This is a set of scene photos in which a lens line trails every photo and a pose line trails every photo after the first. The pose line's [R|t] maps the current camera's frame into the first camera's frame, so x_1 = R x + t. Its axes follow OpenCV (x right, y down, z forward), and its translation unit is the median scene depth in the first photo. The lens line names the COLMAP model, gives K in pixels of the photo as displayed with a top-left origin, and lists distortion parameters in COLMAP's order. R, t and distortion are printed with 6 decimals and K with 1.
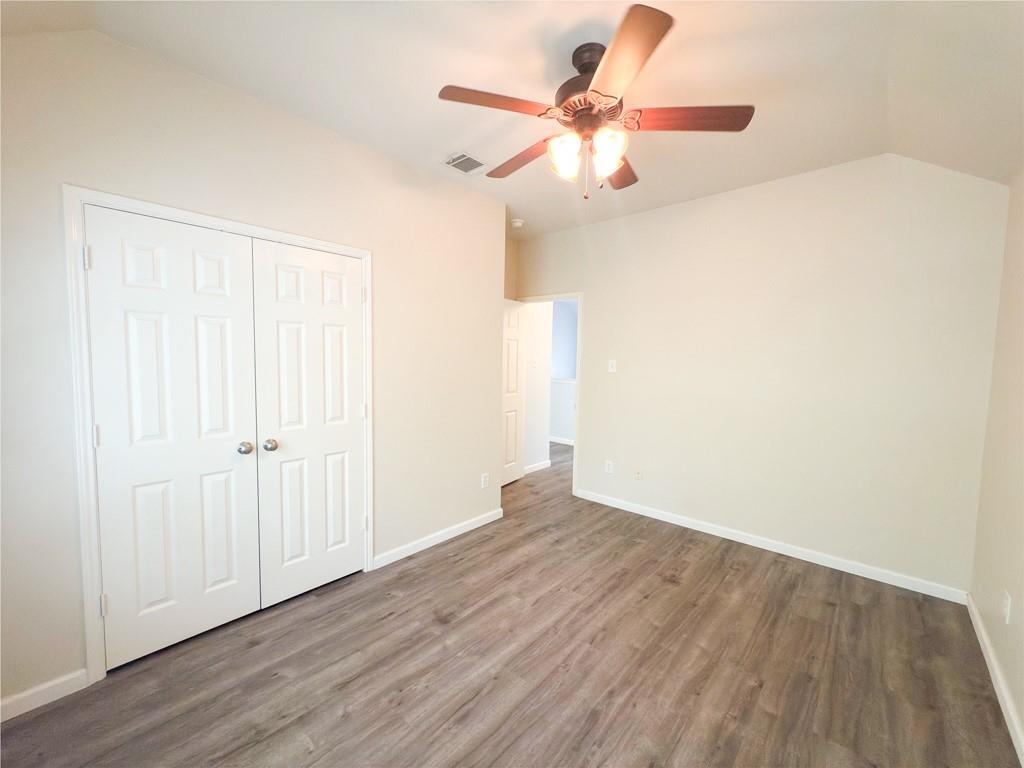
lens RADIAL K [[406.8, 0, 511.4], [0, 406.8, 383.5], [0, 0, 1]] dist [0.000666, 0.000251]
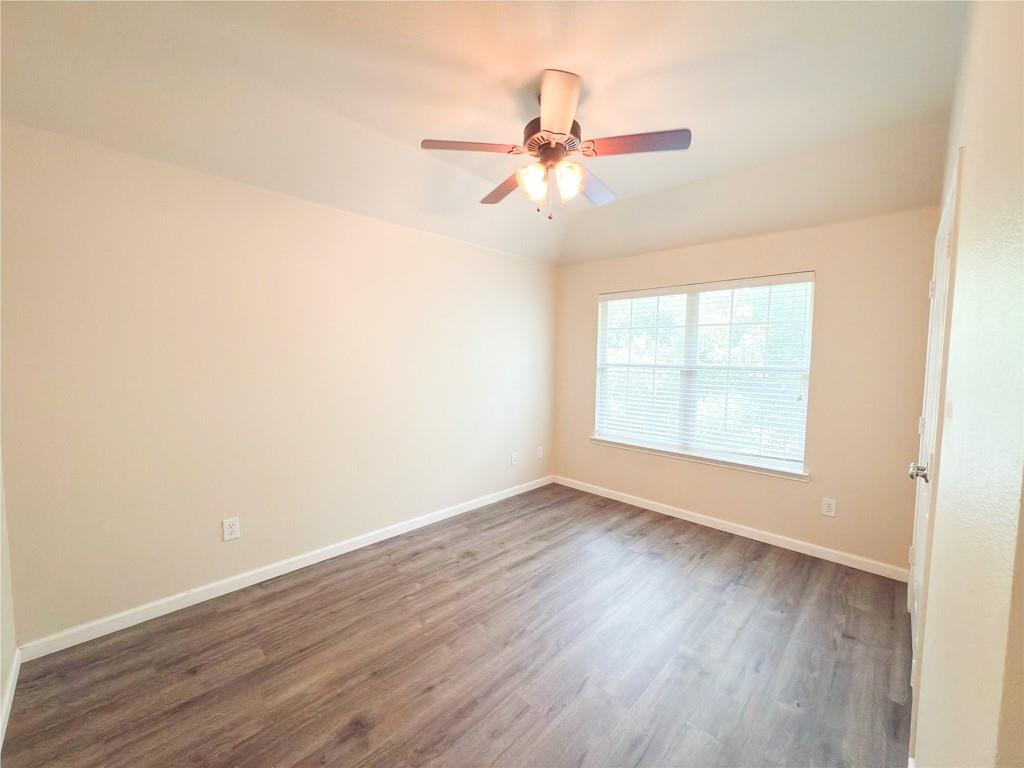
lens RADIAL K [[406.8, 0, 511.4], [0, 406.8, 383.5], [0, 0, 1]] dist [0.000666, 0.000251]
pose [[-0.999137, -0.028394, 0.030331, 0.200267], [-0.024051, 0.990548, 0.135042, -0.115964], [-0.033878, 0.134196, -0.990376, 1.810130]]
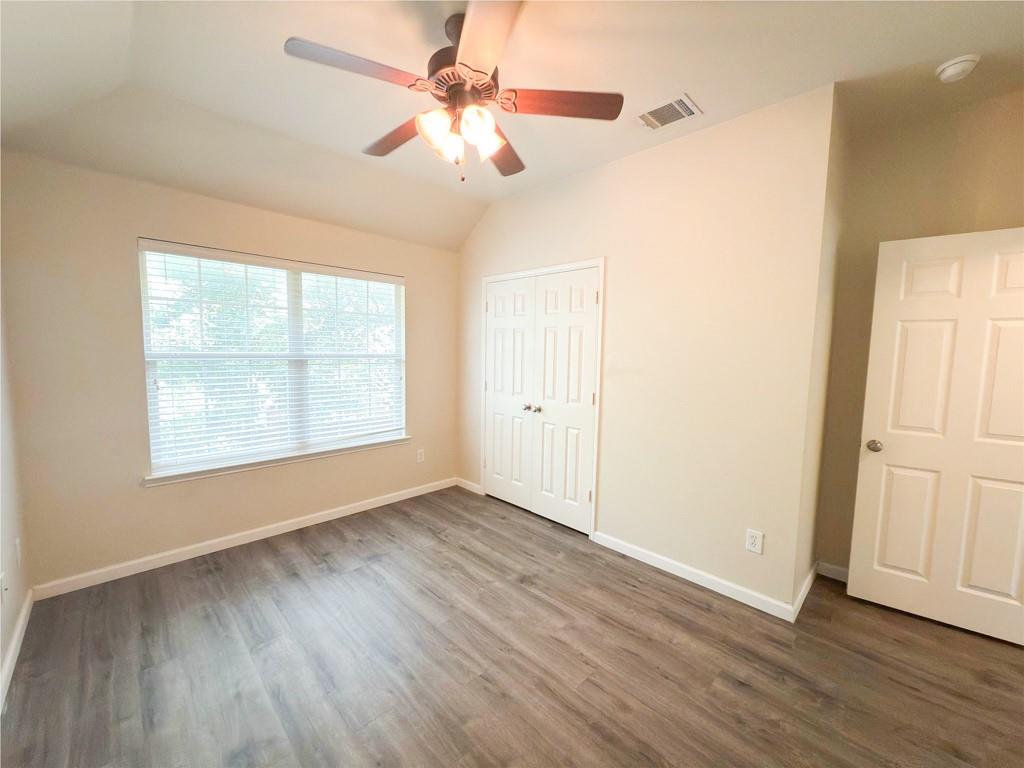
lens RADIAL K [[406.8, 0, 511.4], [0, 406.8, 383.5], [0, 0, 1]] dist [0.000666, 0.000251]
pose [[-0.053829, 0.070313, -0.996072, 0.943909], [-0.083134, 0.993739, 0.074641, -0.050064], [0.995083, 0.086825, -0.047647, 0.976911]]
